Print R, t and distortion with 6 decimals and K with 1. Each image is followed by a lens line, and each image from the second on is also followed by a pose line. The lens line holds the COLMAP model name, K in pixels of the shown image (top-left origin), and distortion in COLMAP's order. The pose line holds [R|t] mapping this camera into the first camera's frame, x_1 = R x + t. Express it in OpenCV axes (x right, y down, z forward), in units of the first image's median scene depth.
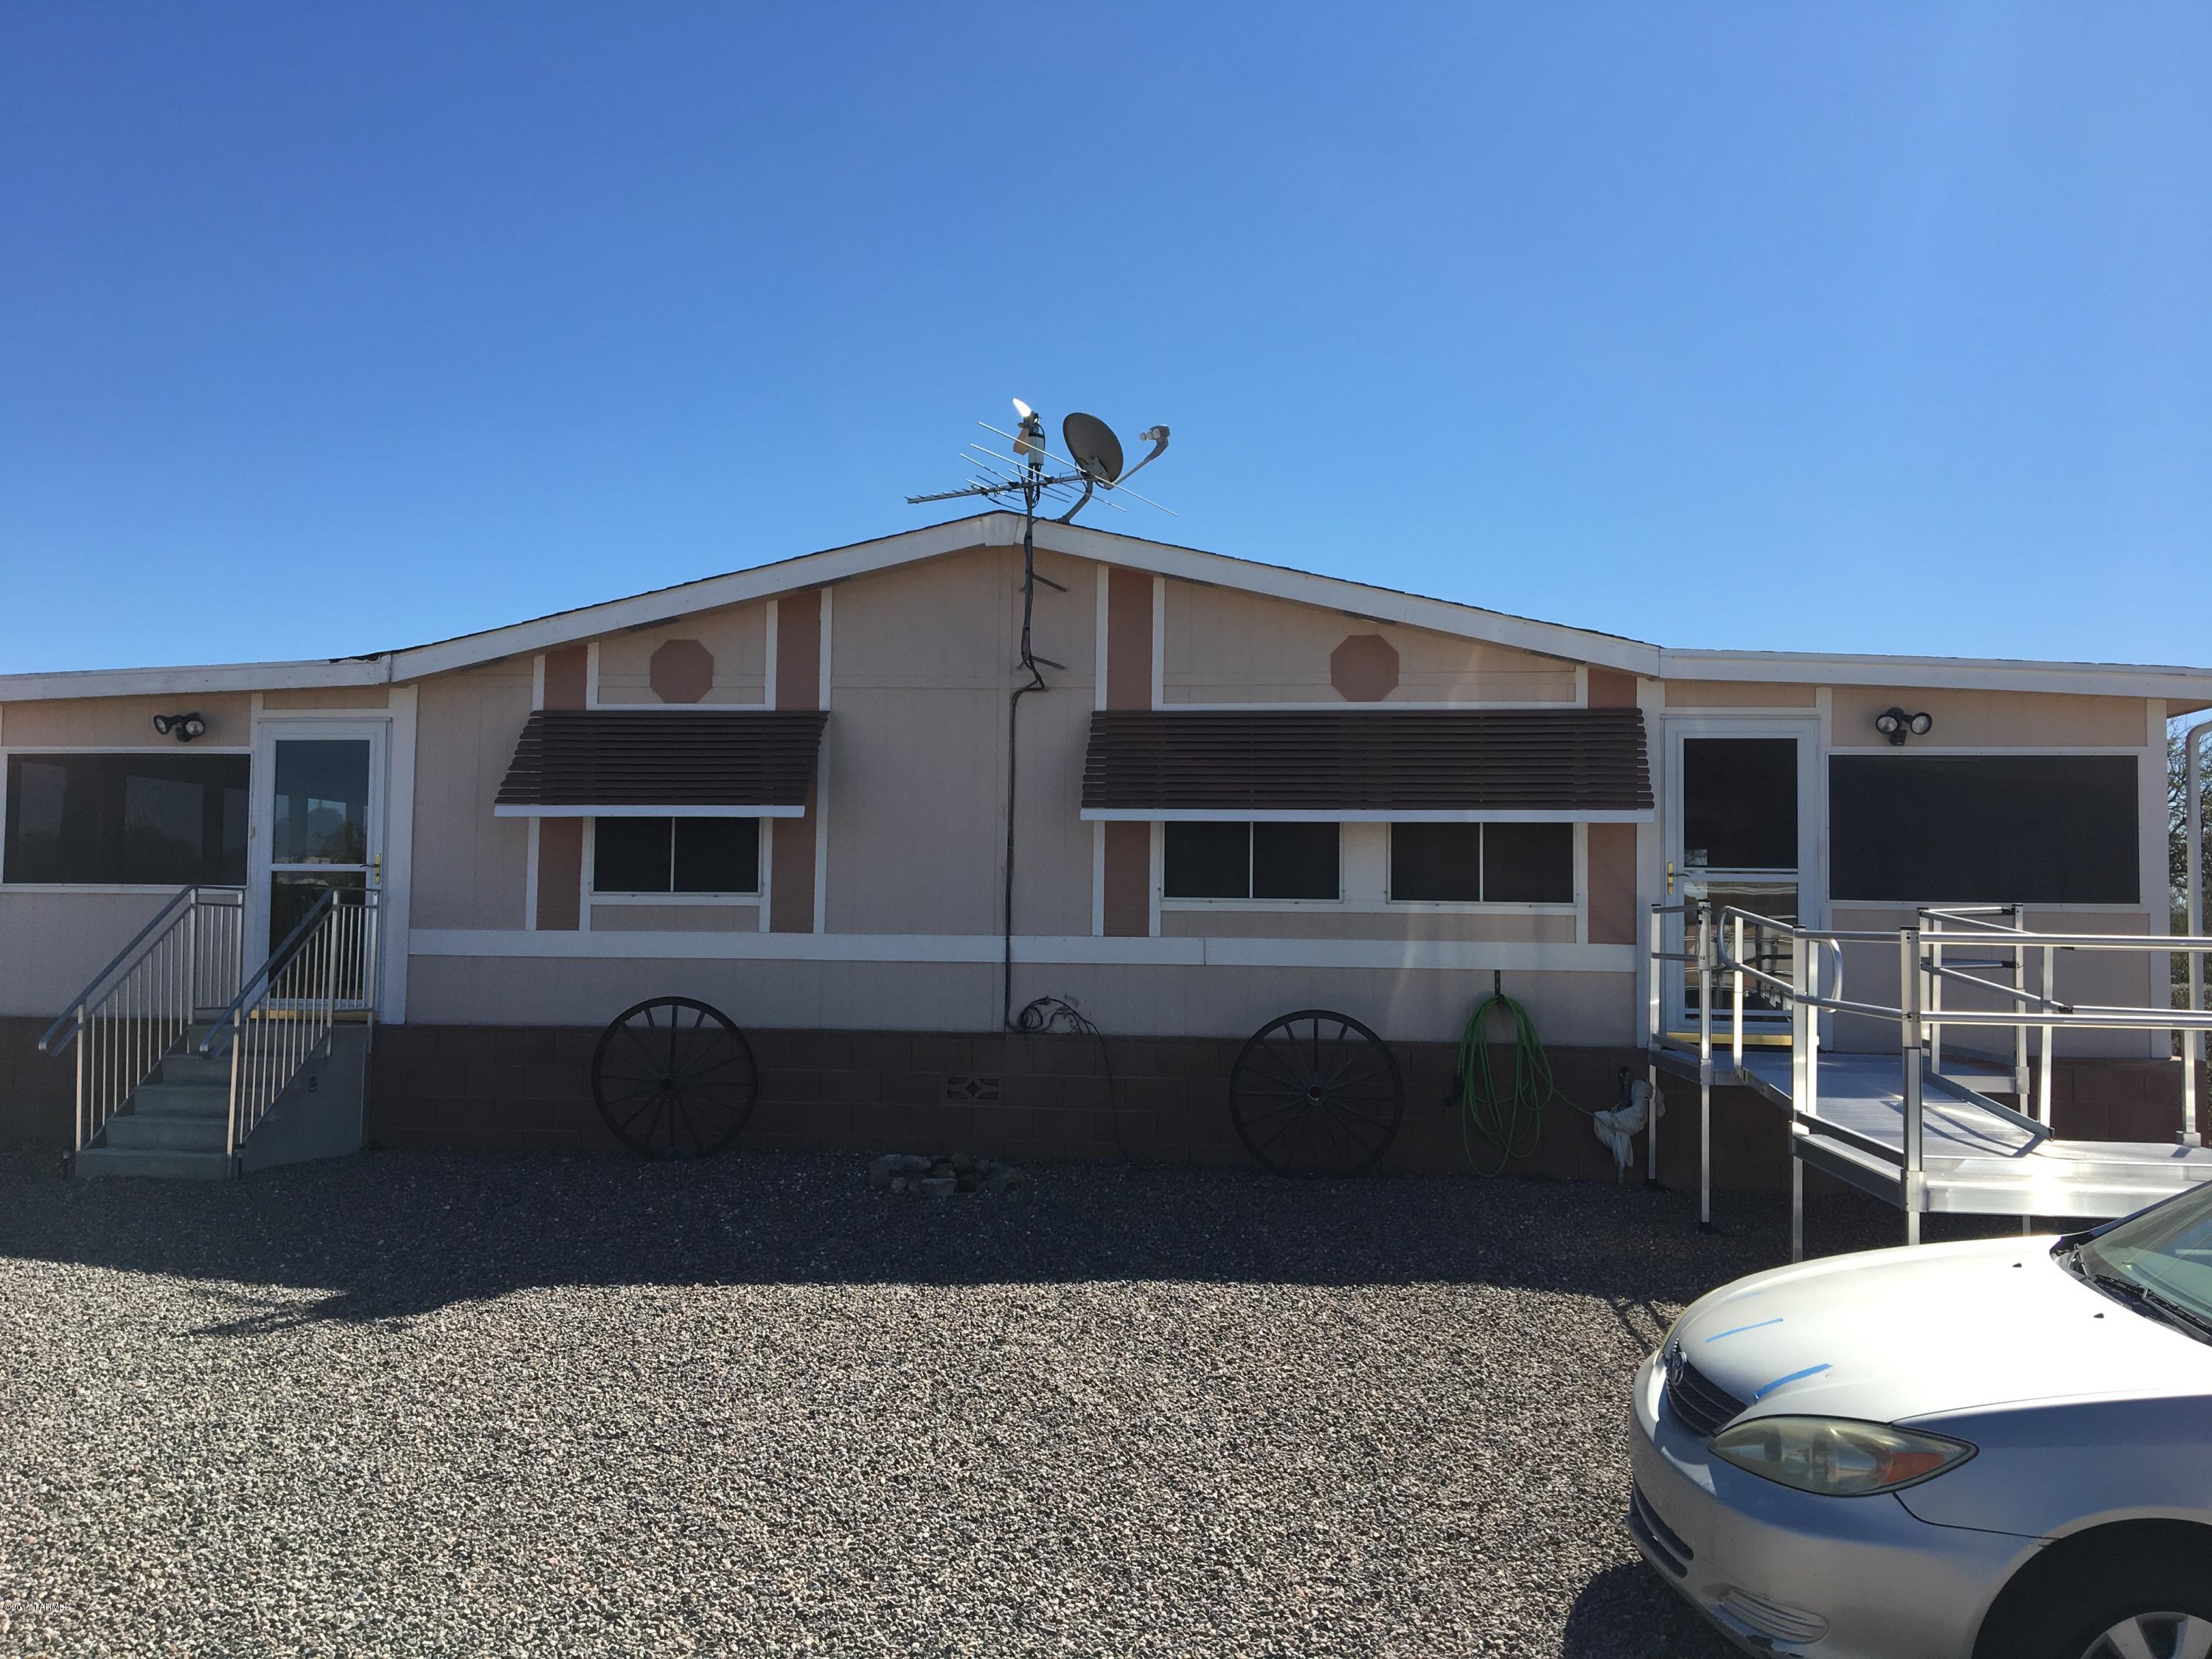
lens RADIAL K [[1868.8, 0, 1106.0], [0, 1868.8, 829.5], [0, 0, 1]] dist [0.006396, 0.002483]
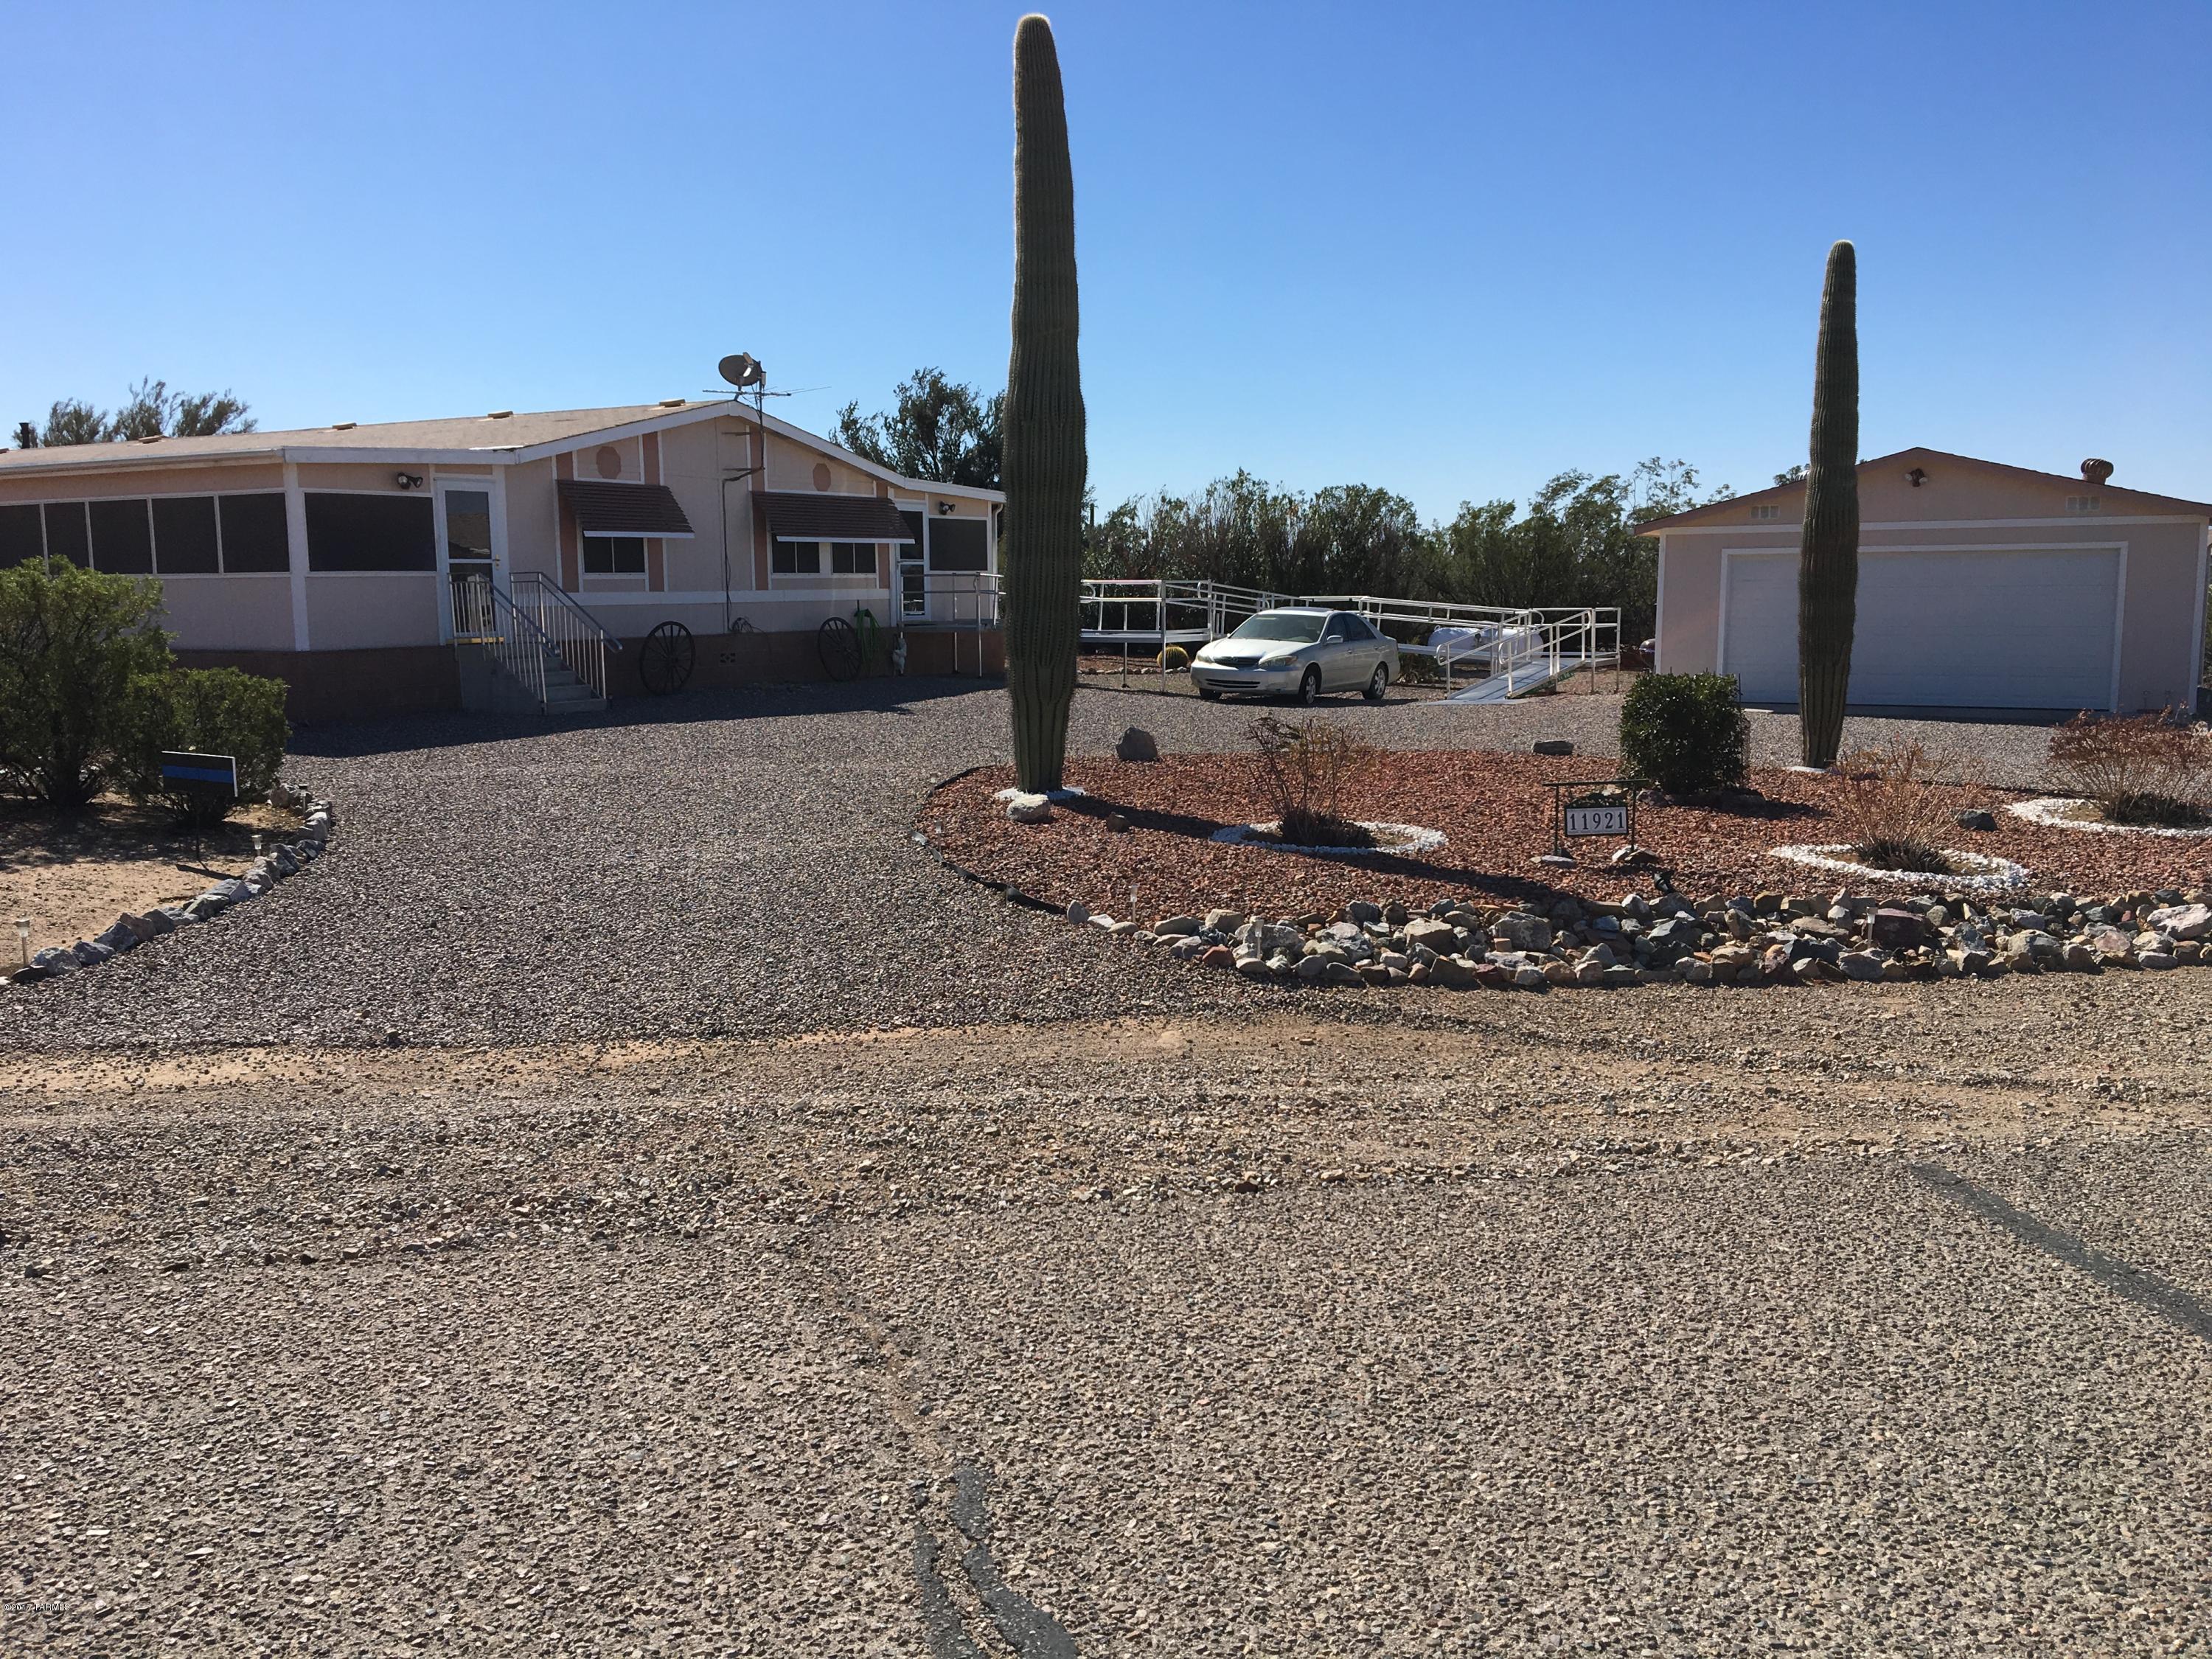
lens RADIAL K [[1868.8, 0, 1106.0], [0, 1868.8, 829.5], [0, 0, 1]] dist [0.006396, 0.002483]
pose [[0.403761, -0.138460, 0.904326, -1.979379], [-0.040627, 0.984792, 0.168919, -0.061408], [-0.913962, -0.104943, 0.391995, -0.355663]]
